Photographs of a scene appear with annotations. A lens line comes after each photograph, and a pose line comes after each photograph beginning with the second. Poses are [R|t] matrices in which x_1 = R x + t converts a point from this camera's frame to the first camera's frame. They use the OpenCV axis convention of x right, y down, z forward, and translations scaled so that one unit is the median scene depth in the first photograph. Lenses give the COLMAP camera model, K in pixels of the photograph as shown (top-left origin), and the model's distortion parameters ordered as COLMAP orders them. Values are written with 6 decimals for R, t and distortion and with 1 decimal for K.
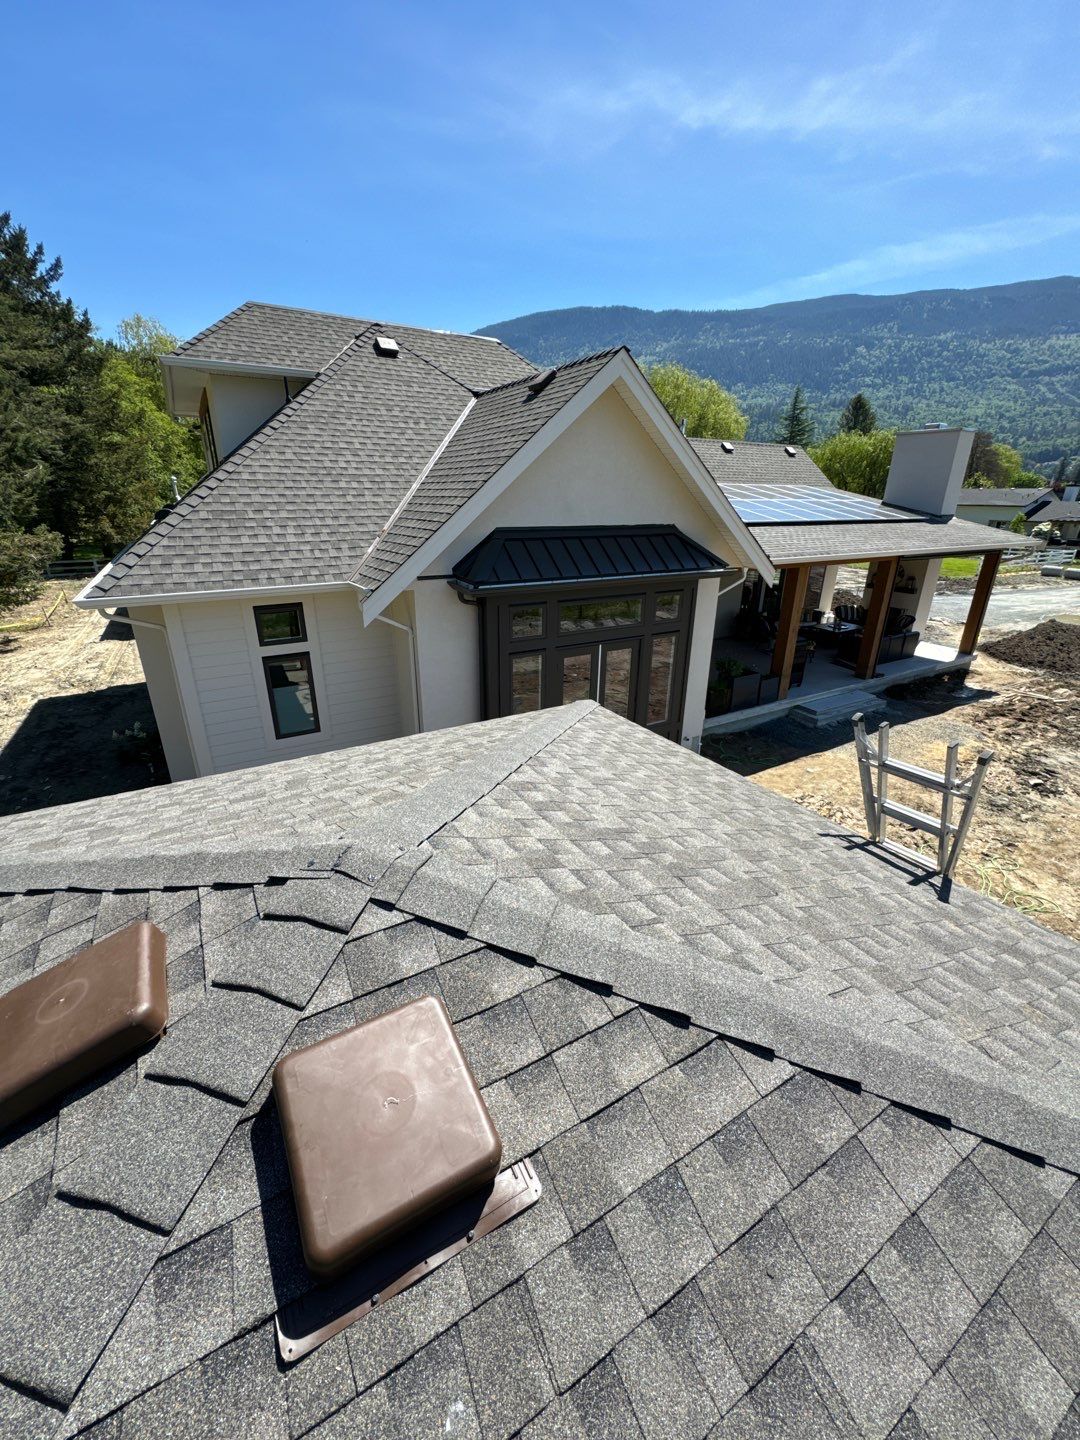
lens RADIAL K [[565.7, 0, 540.0], [0, 565.7, 720.0], [0, 0, 1]] dist [0.000713, -0.000125]
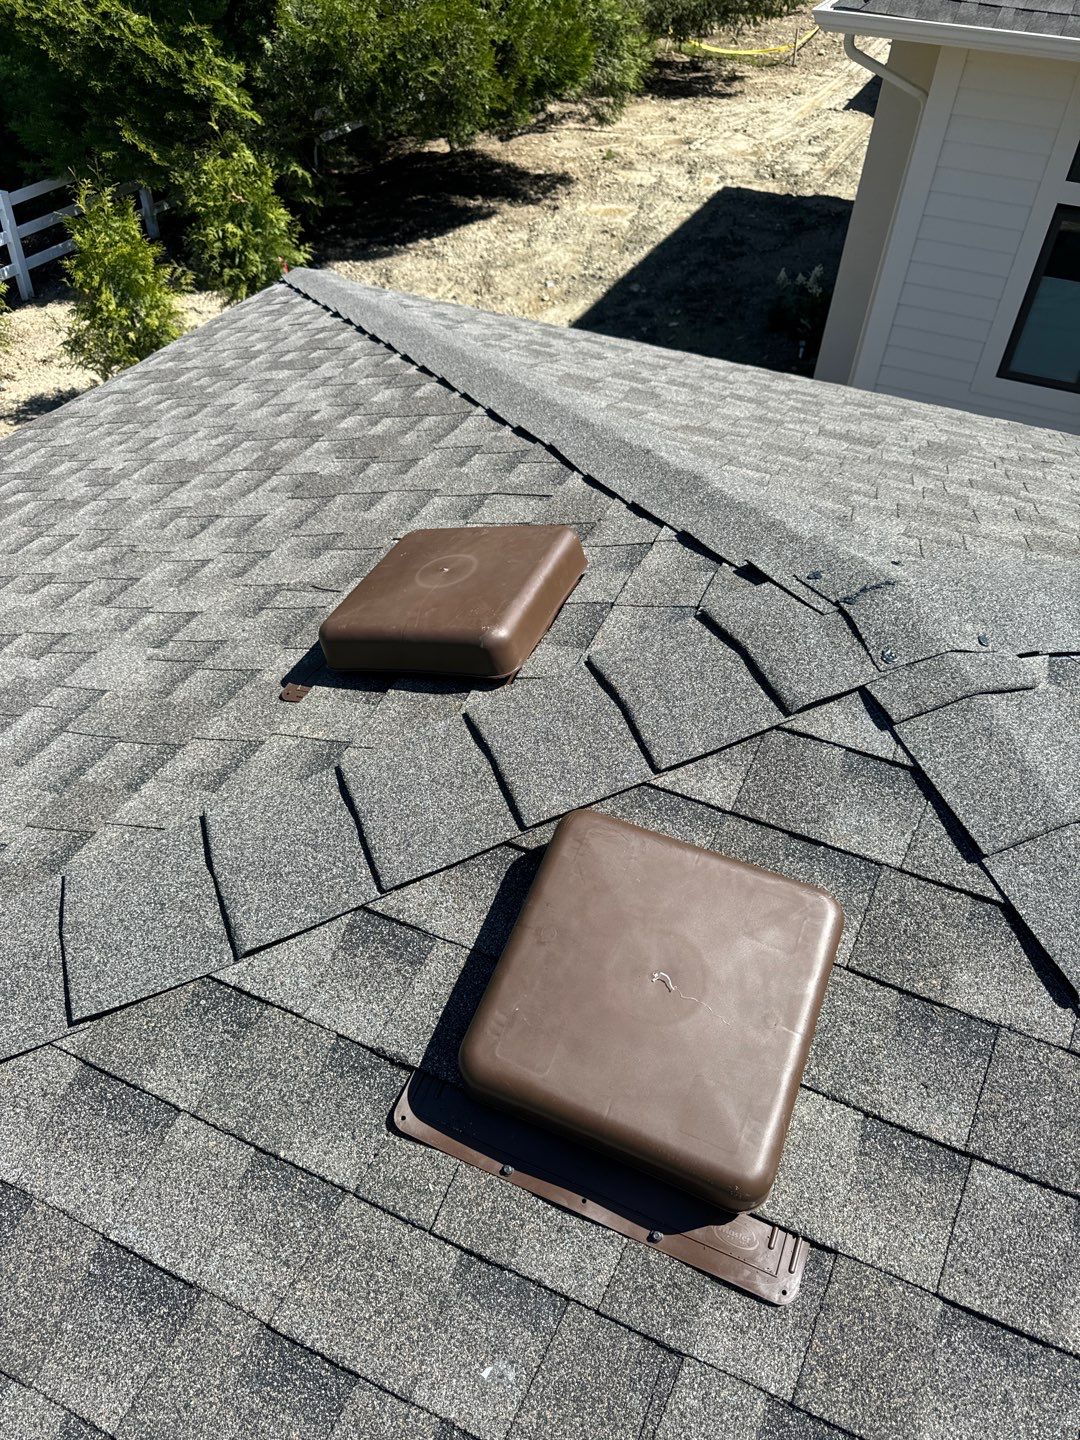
lens RADIAL K [[999.5, 0, 540.0], [0, 999.5, 720.0], [0, 0, 1]] dist [0.116617, -0.154029]
pose [[0.595553, 0.560849, -0.575122, 0.087945], [-0.331725, 0.823743, 0.459789, 0.014727], [0.731625, -0.083046, 0.676630, 0.183656]]
